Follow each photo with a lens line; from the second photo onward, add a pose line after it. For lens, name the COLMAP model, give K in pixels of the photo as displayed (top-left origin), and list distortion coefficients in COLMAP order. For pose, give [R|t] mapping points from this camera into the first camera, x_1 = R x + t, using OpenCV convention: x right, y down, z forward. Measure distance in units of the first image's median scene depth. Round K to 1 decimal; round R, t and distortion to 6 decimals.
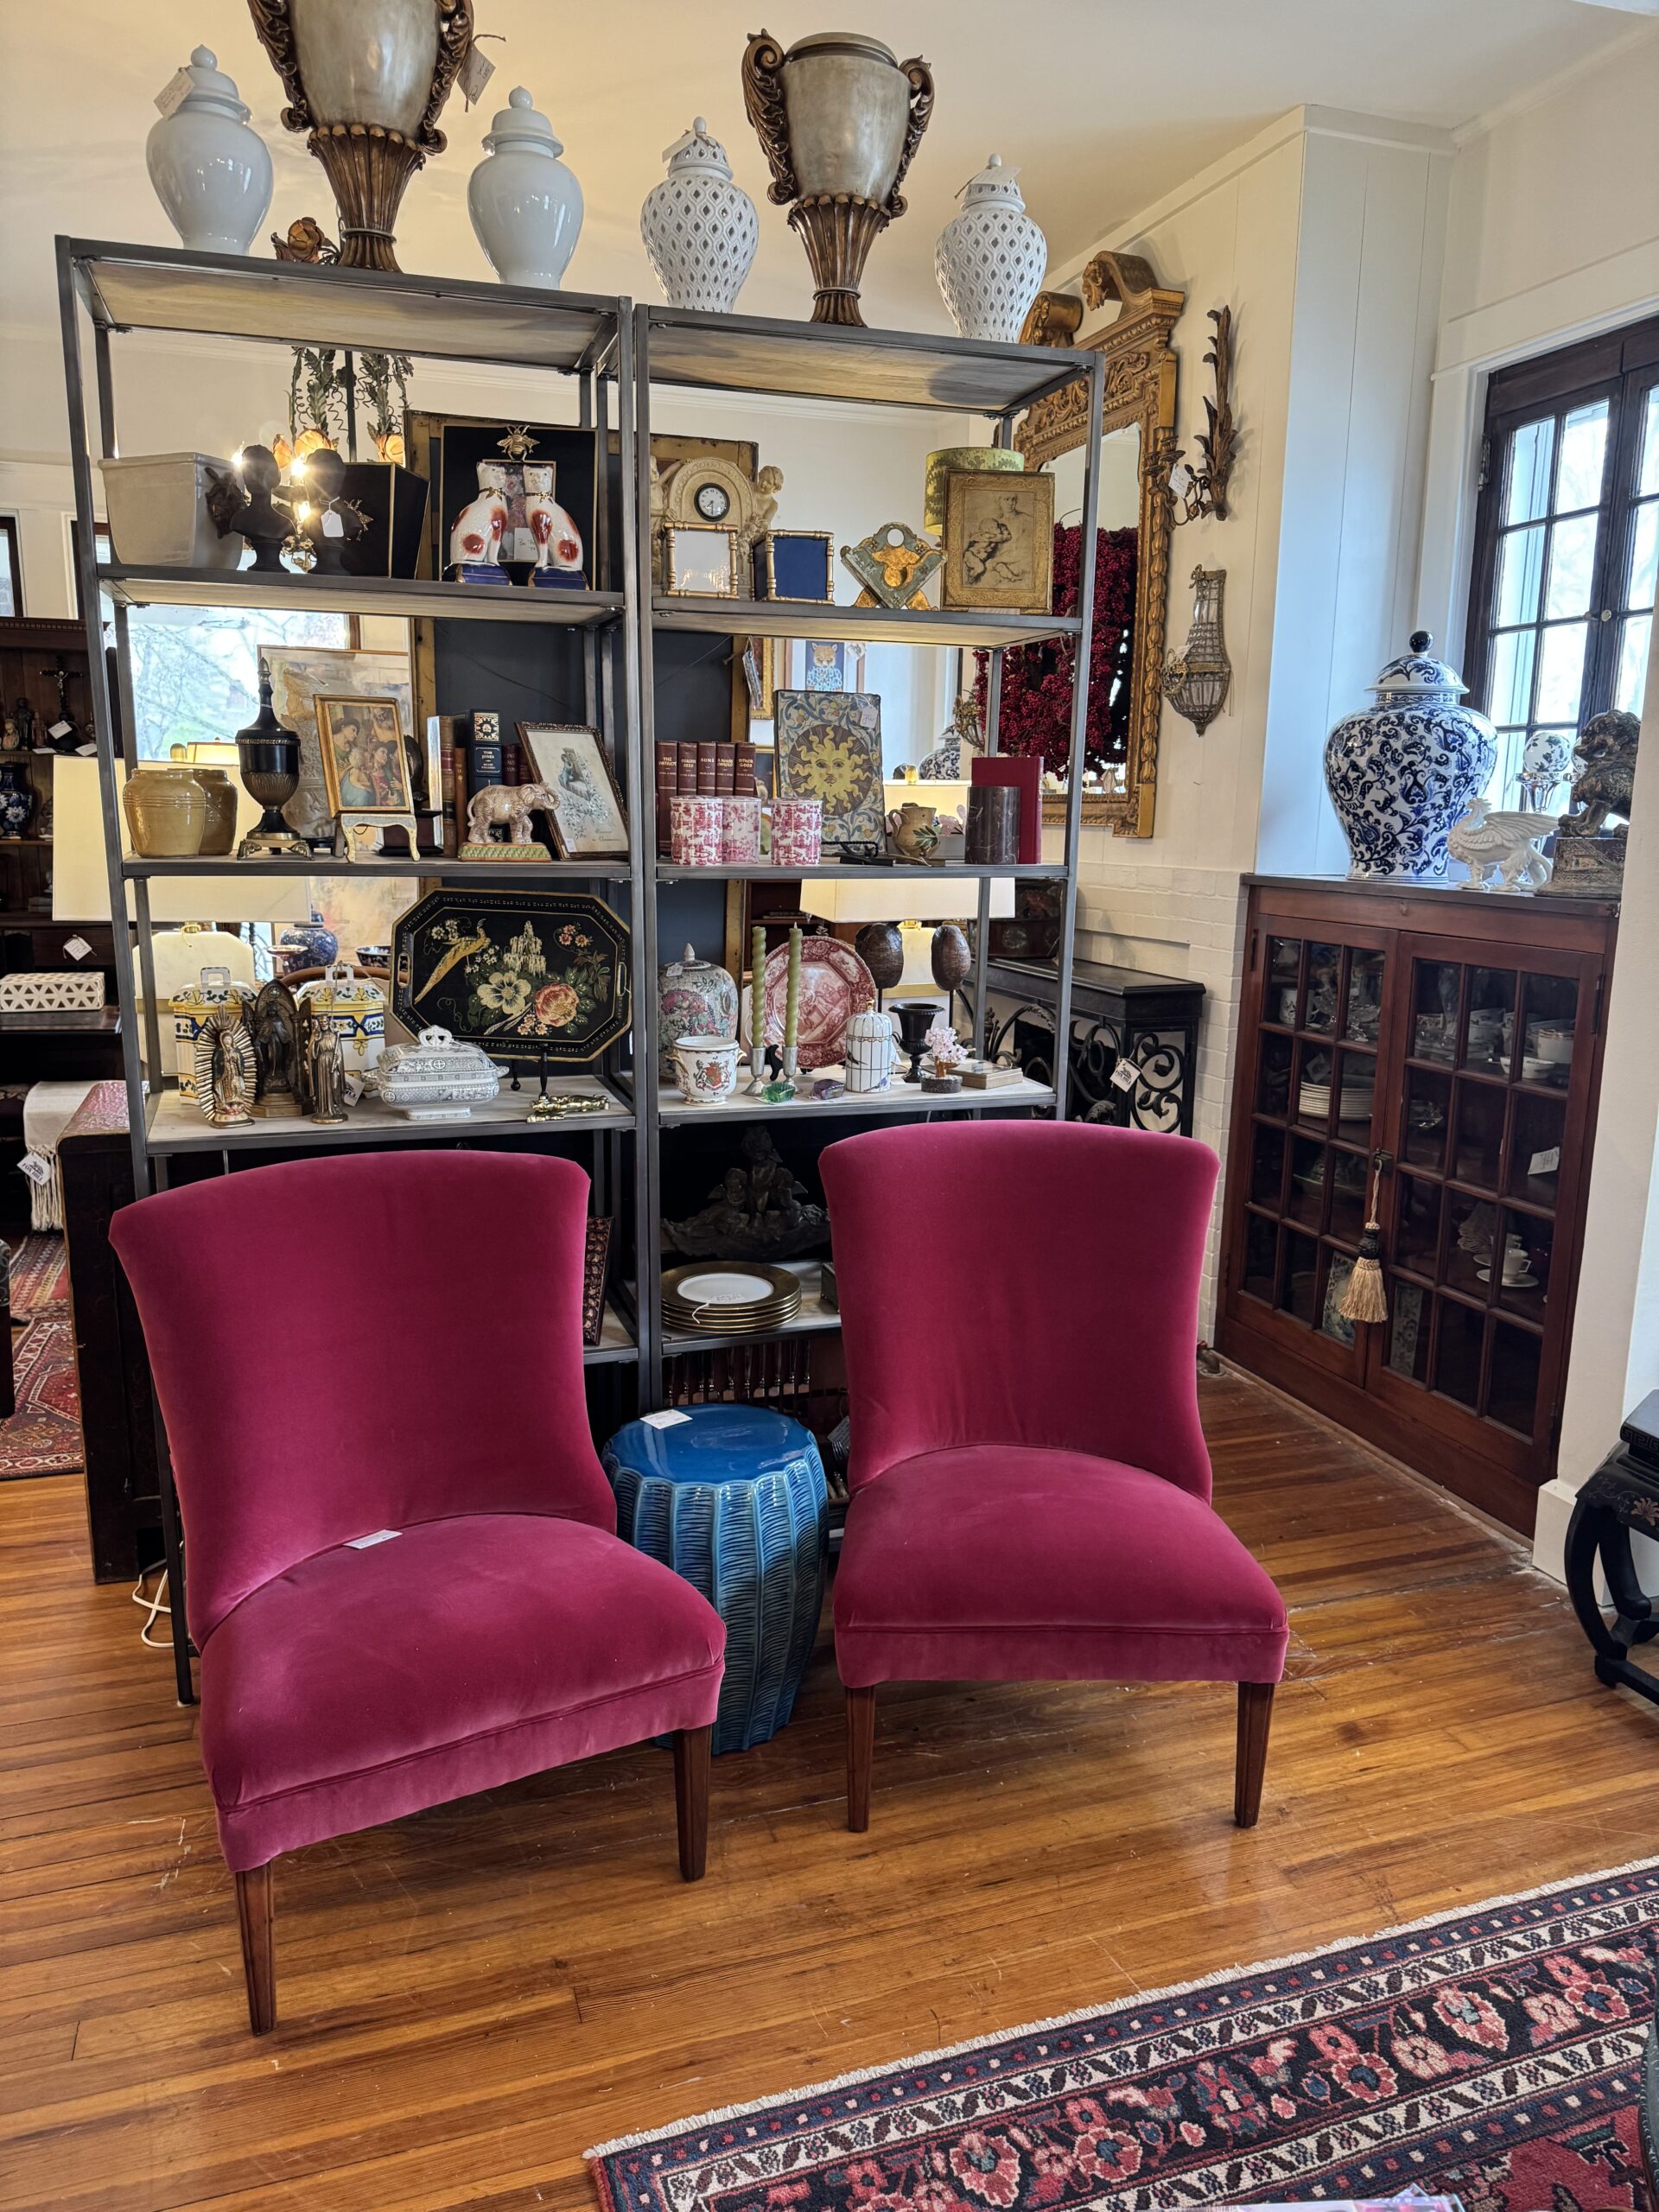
lens RADIAL K [[1566.6, 0, 832.4], [0, 1566.6, 1103.2], [0, 0, 1]] dist [0.003837, -0.002726]
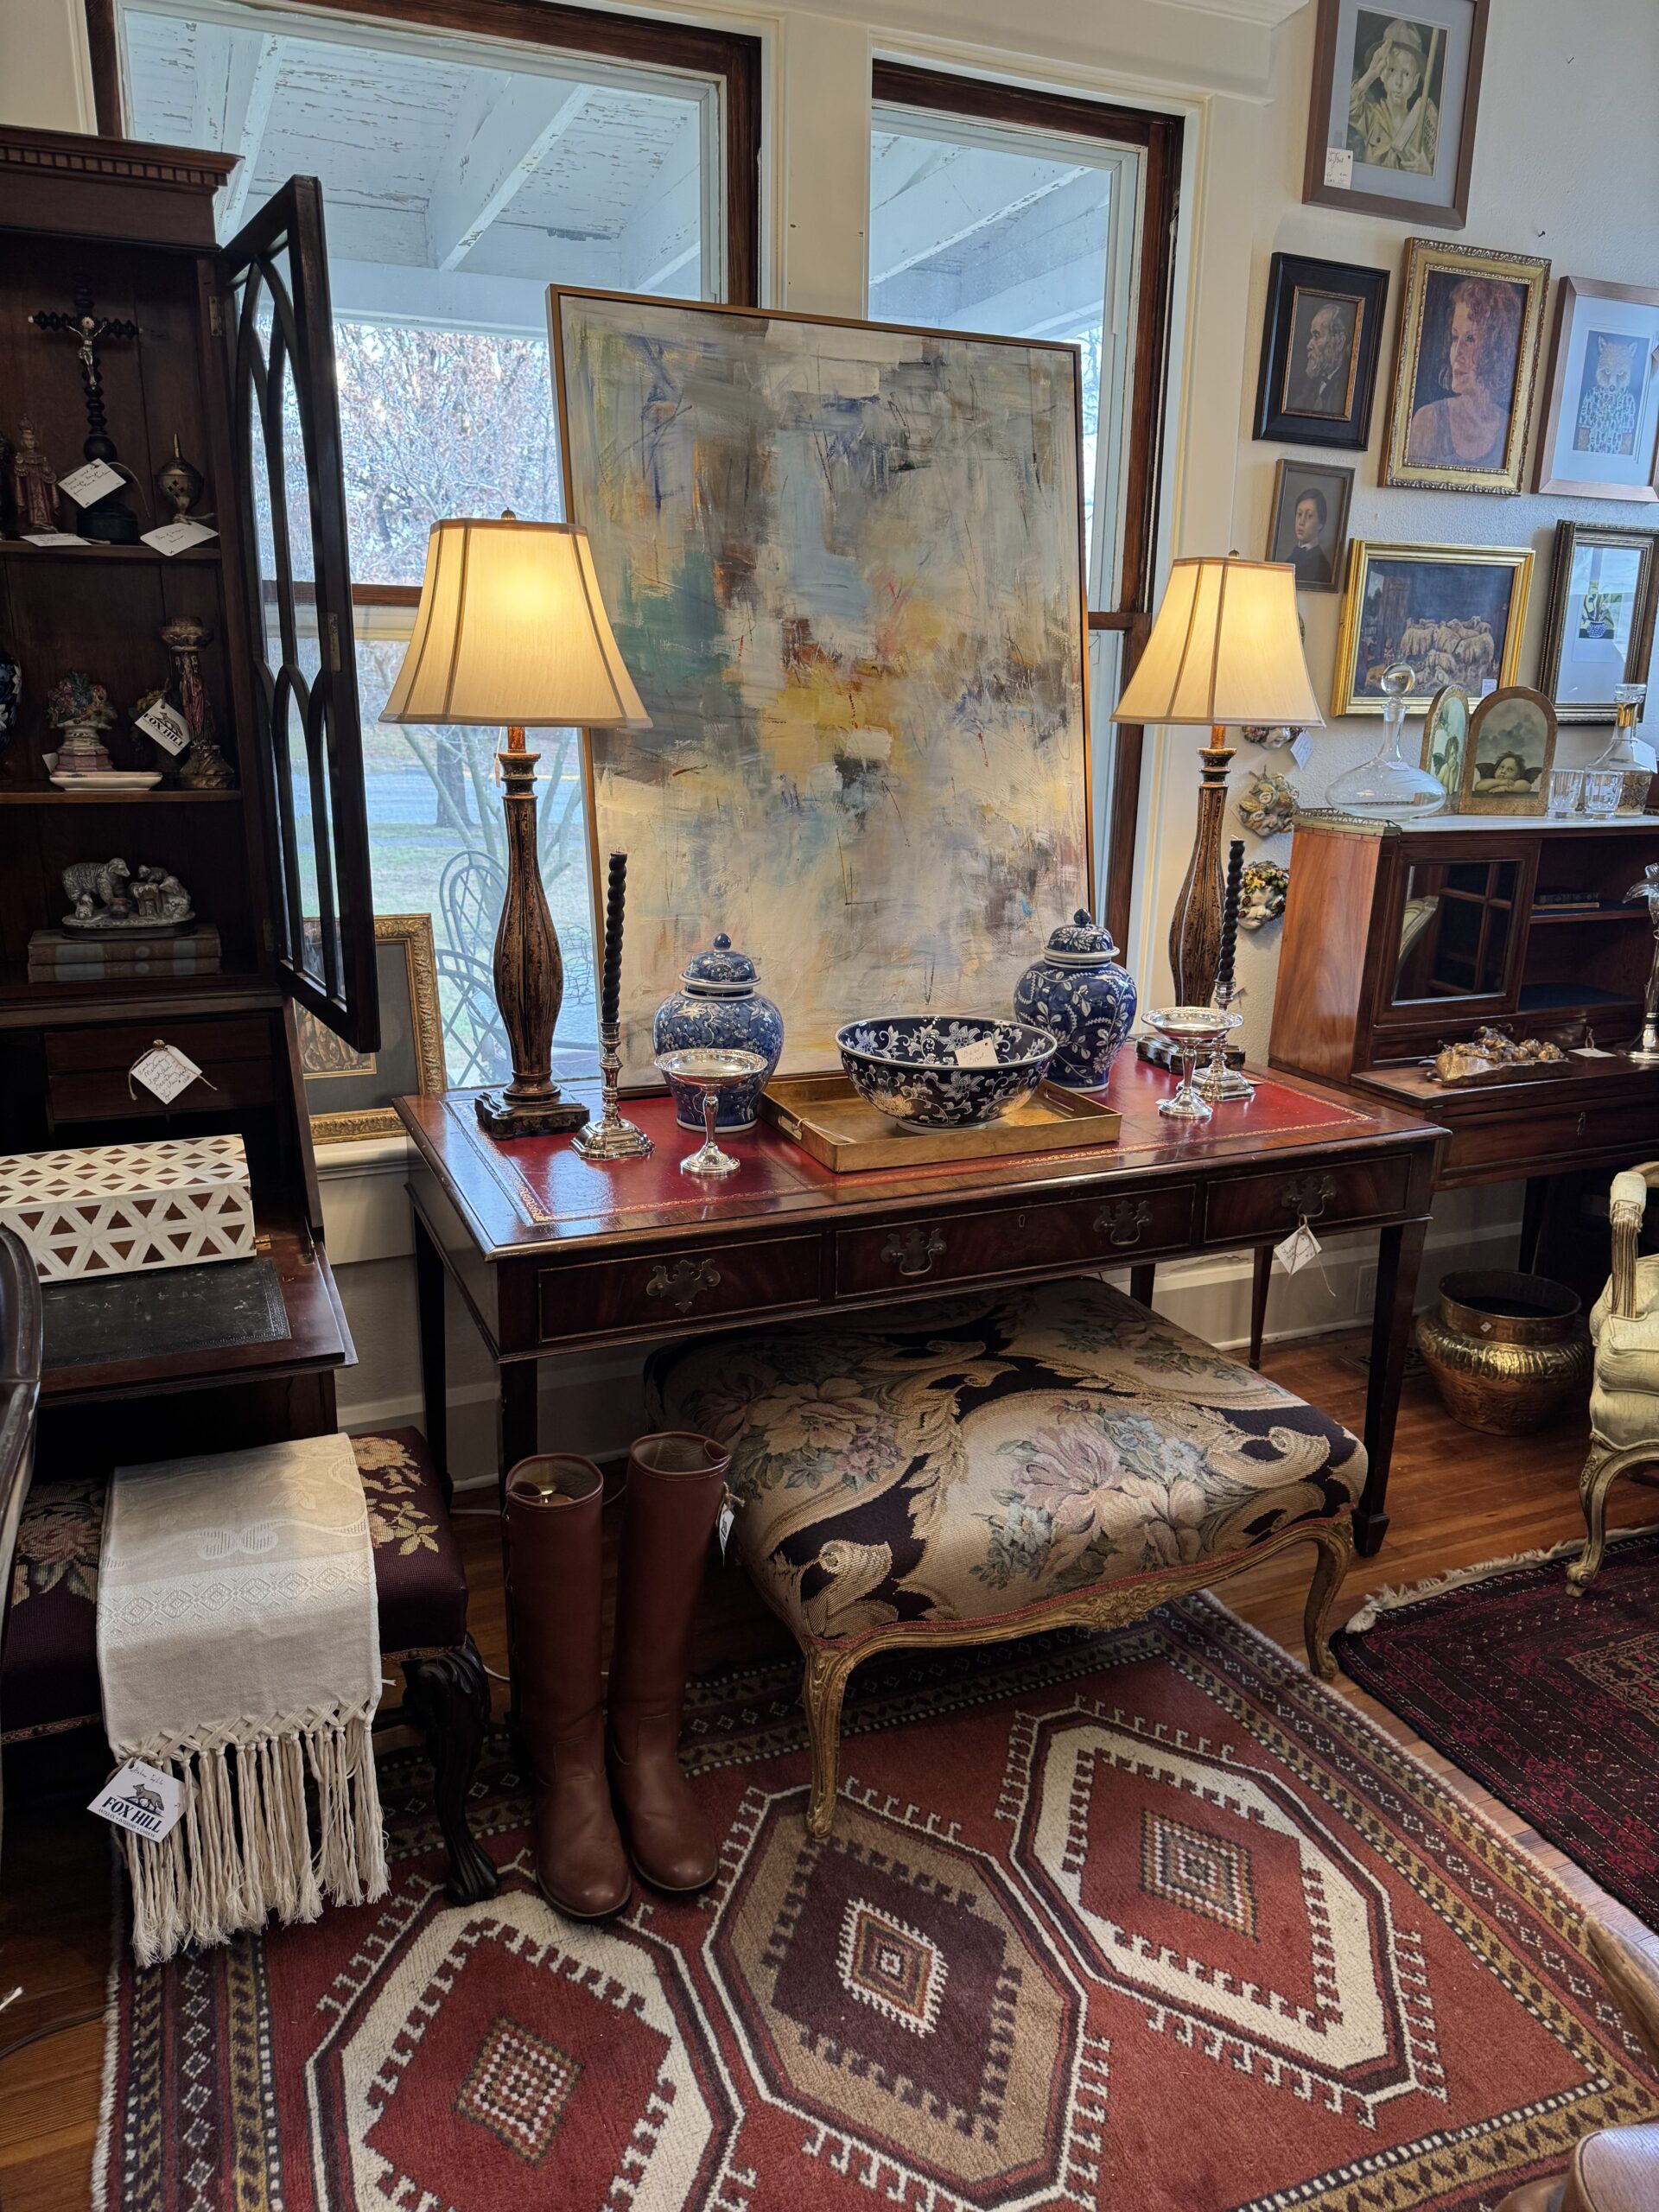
lens RADIAL K [[1566.6, 0, 827.8], [0, 1566.6, 1115.3], [0, 0, 1]] dist [0.003837, -0.002726]
pose [[0.997582, -0.019464, 0.066721, -0.358887], [0.013650, 0.996157, 0.086518, -0.124085], [-0.068149, -0.085398, 0.994014, 0.629811]]
